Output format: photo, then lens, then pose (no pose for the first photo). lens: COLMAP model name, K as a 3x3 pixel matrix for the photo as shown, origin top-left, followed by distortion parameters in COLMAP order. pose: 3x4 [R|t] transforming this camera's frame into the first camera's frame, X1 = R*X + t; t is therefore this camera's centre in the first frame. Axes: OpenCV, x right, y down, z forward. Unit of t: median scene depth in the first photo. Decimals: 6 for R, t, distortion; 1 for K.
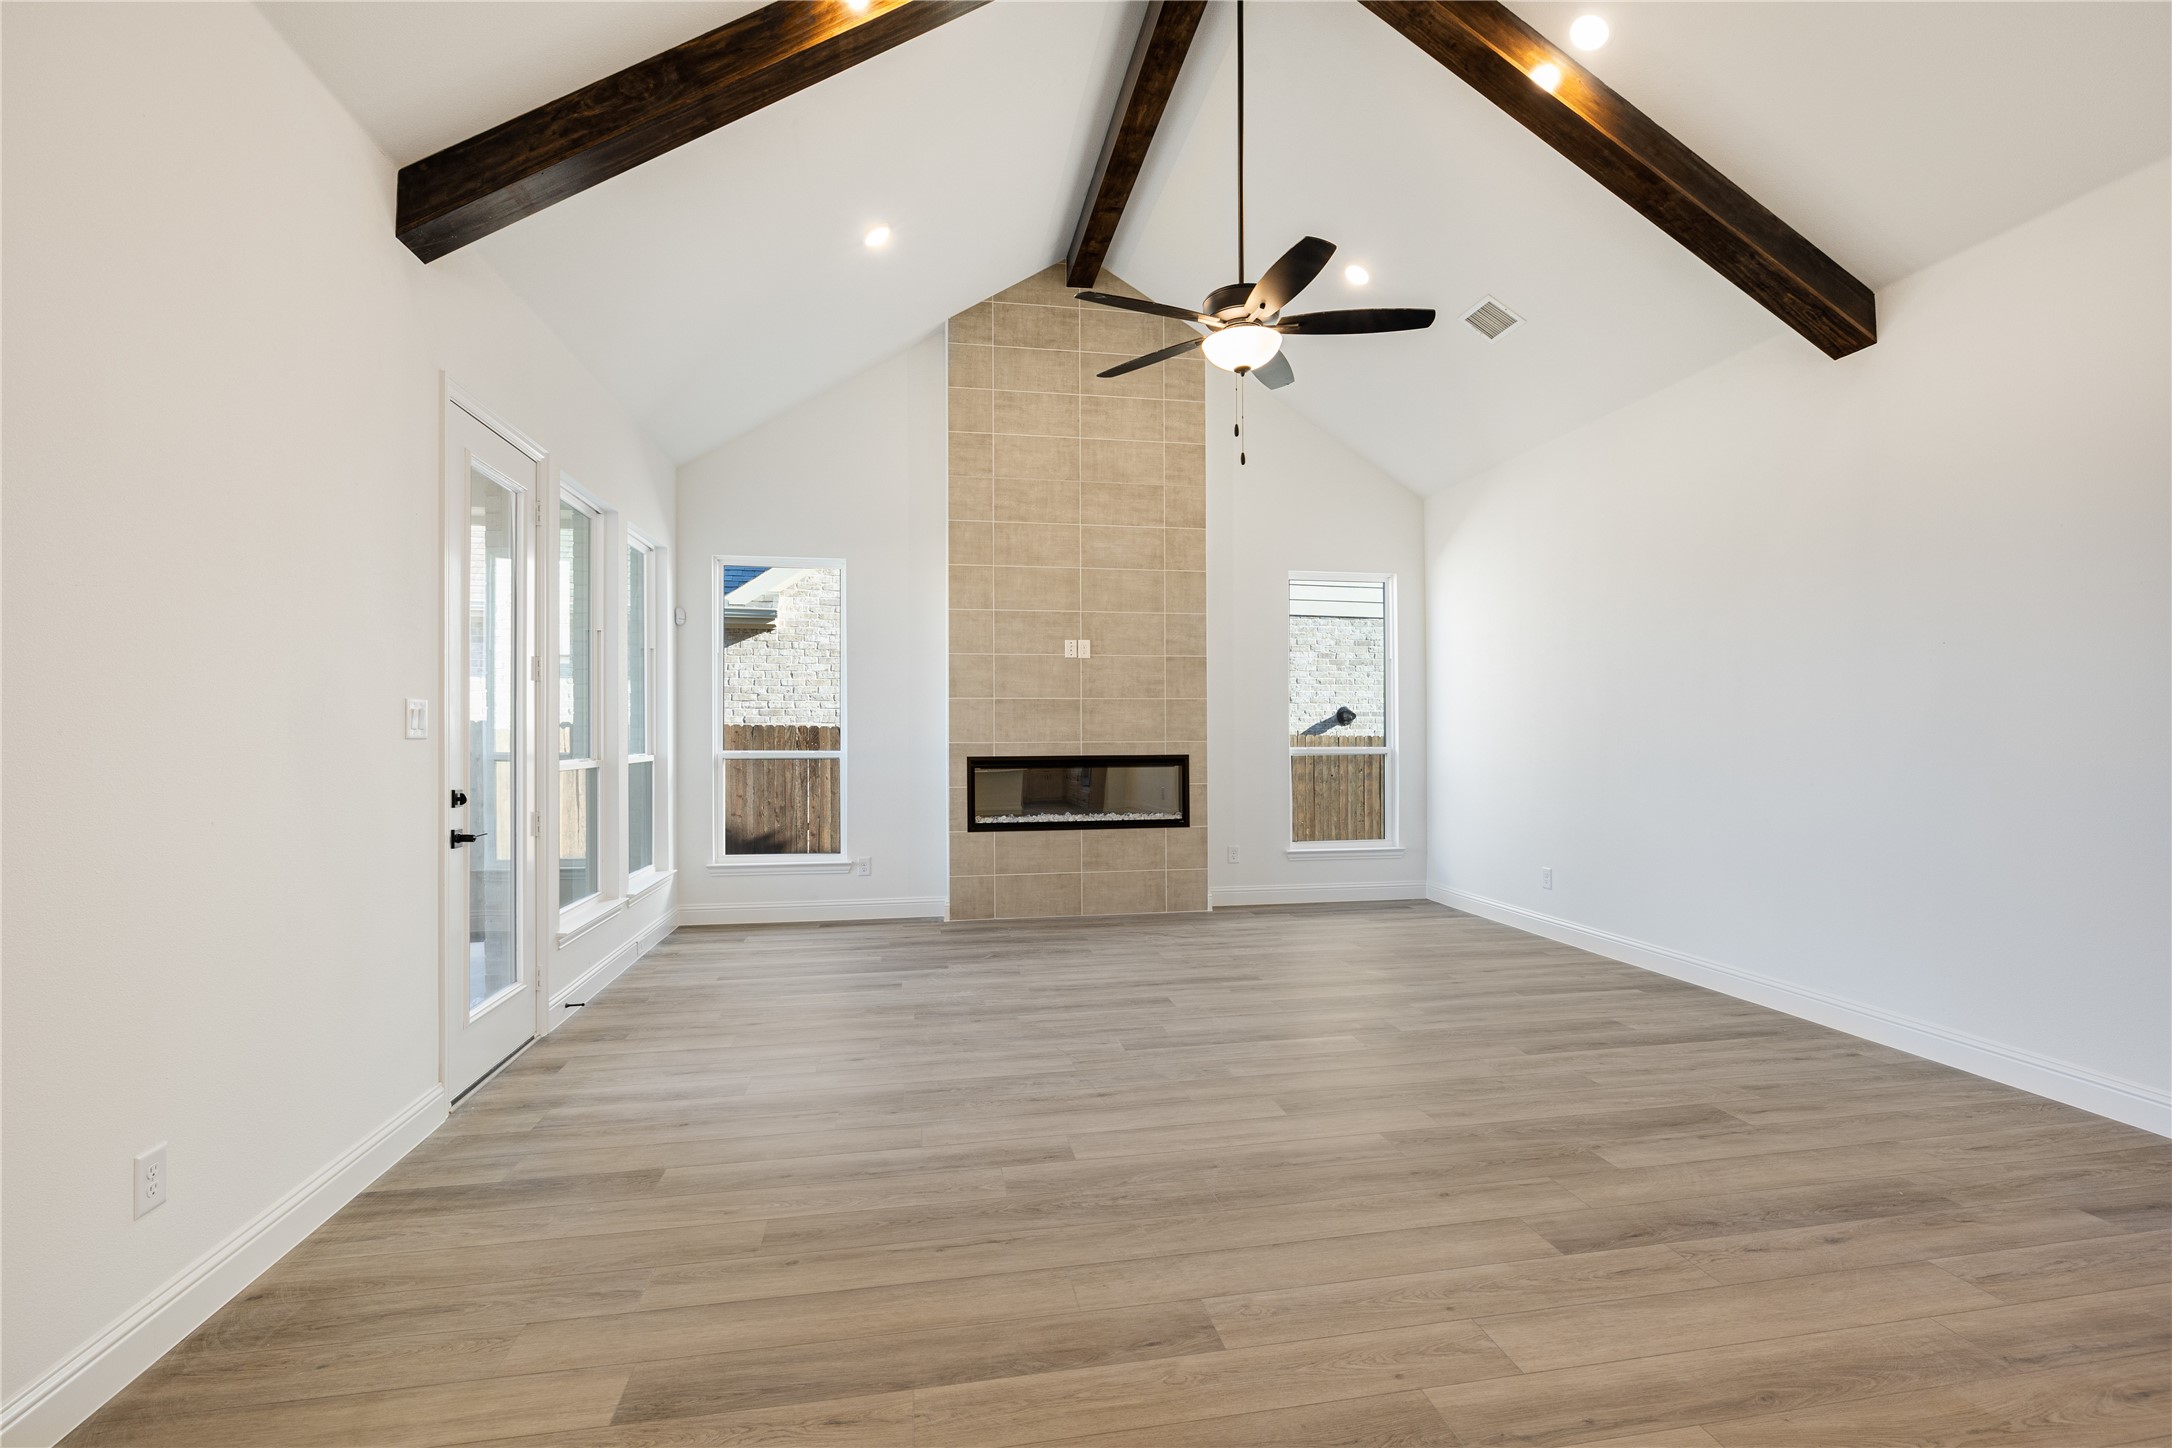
lens RADIAL K [[982.8, 0, 1089.8], [0, 982.8, 725.7], [0, 0, 1]] dist [-0.004806, 0.001256]
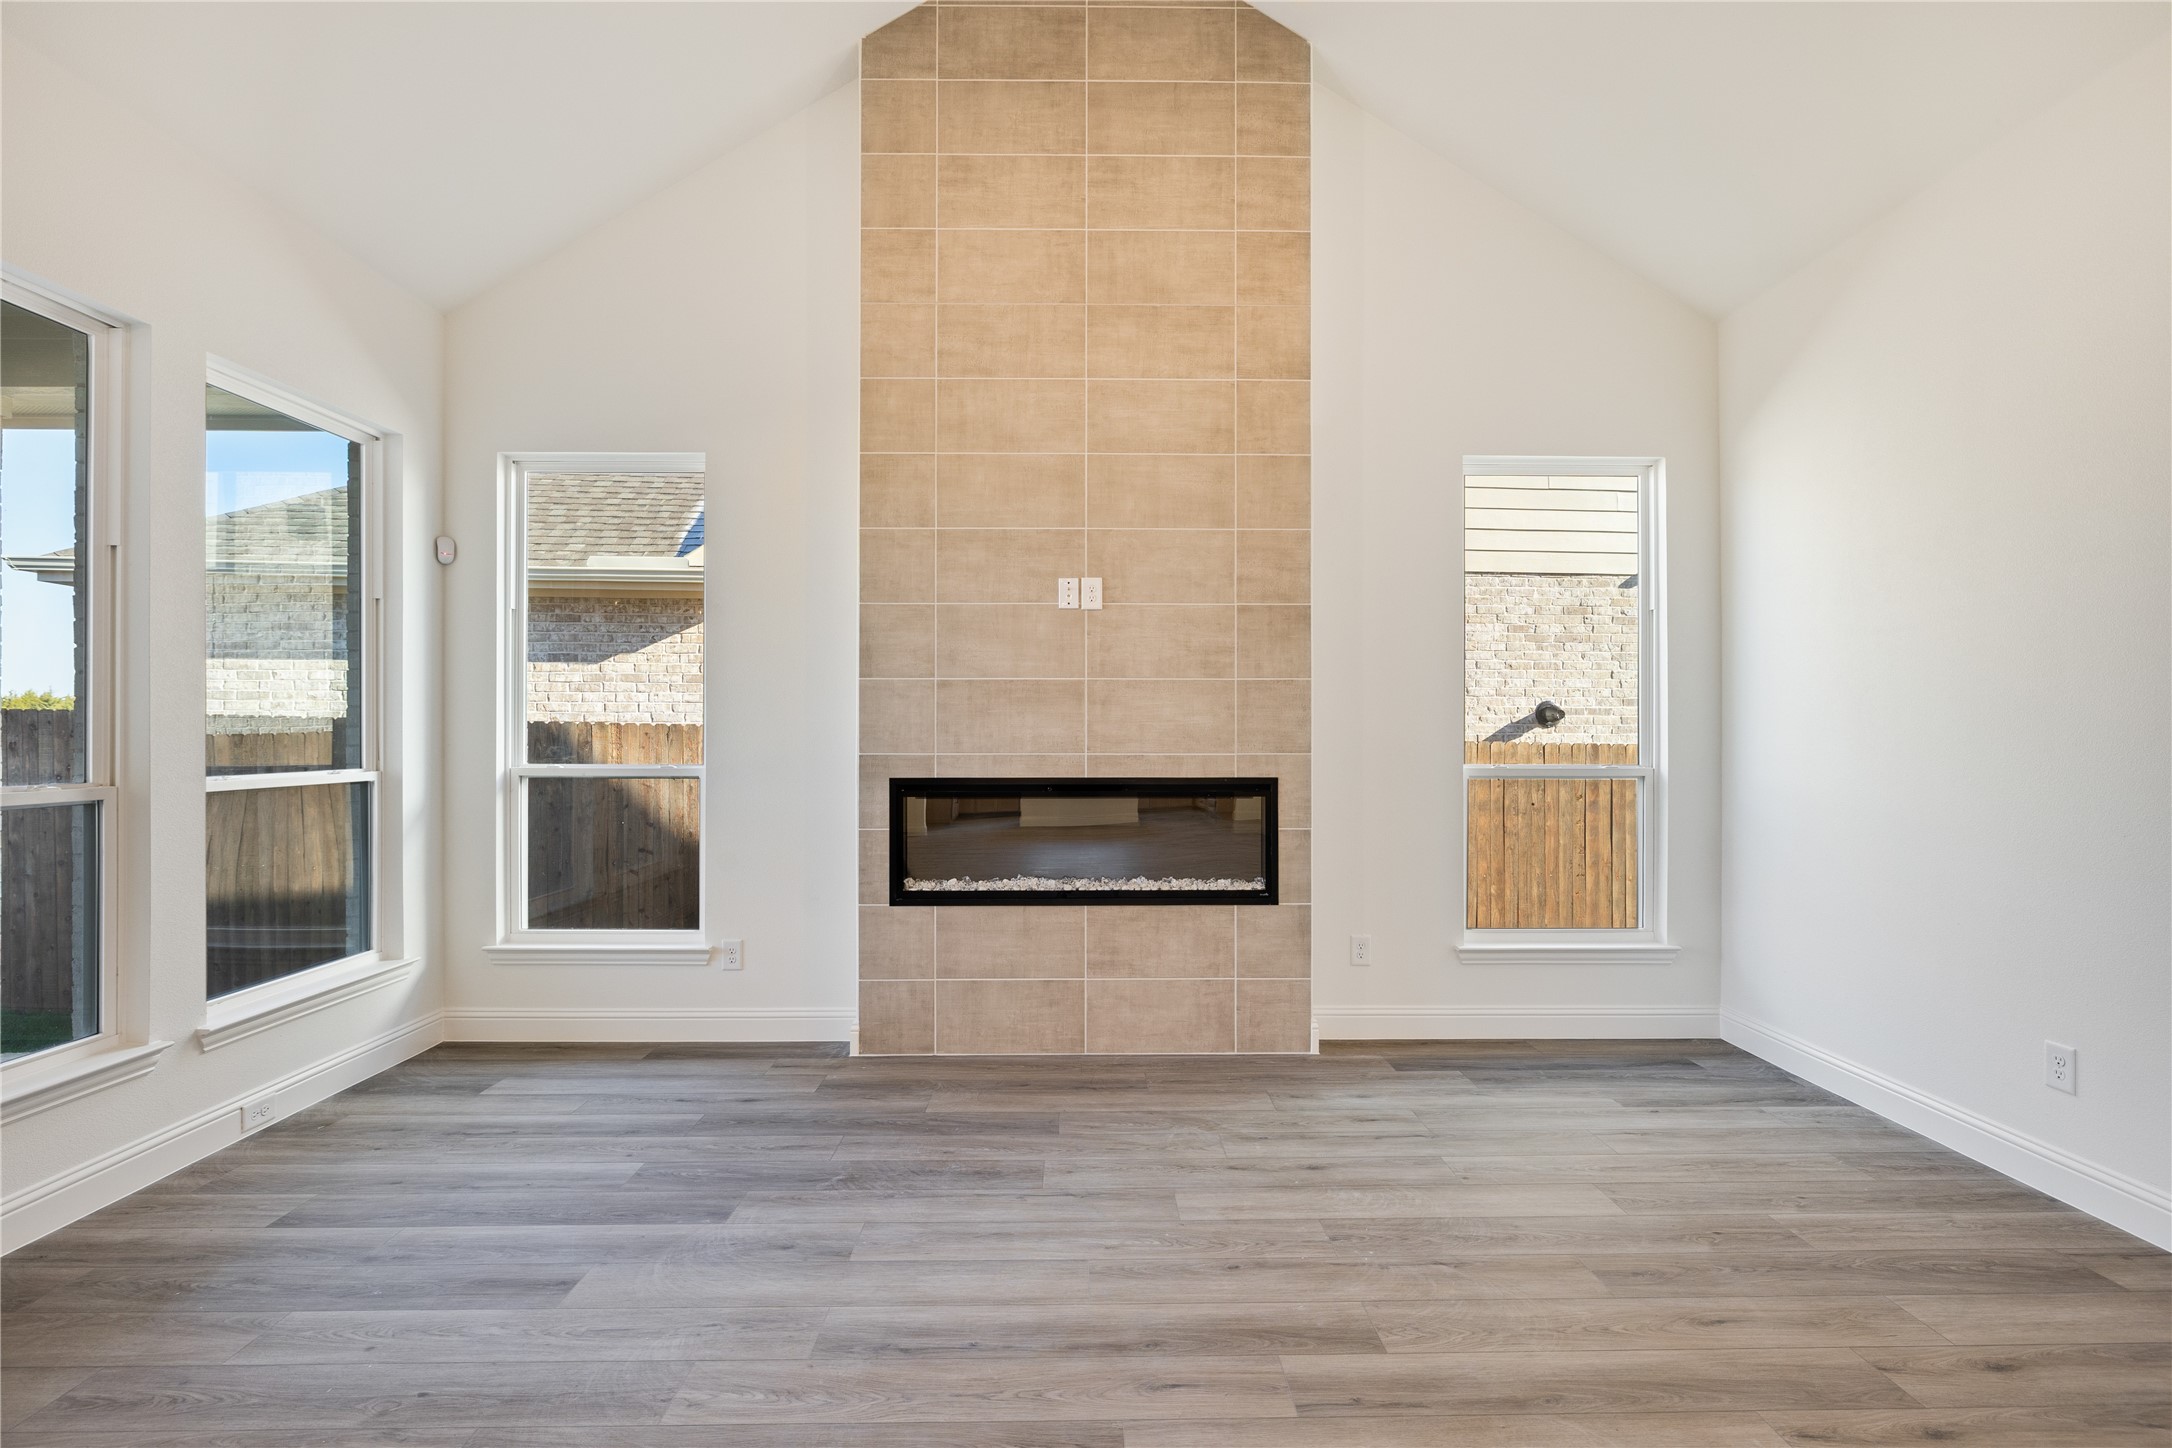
lens RADIAL K [[982.8, 0, 1087.2], [0, 982.8, 730.7], [0, 0, 1]] dist [-0.004806, 0.001256]
pose [[0.985887, 0.004199, -0.167361, 0.088583], [-0.003647, 0.999987, 0.003603, 0.000699], [0.167374, -0.002942, 0.985889, 0.427873]]
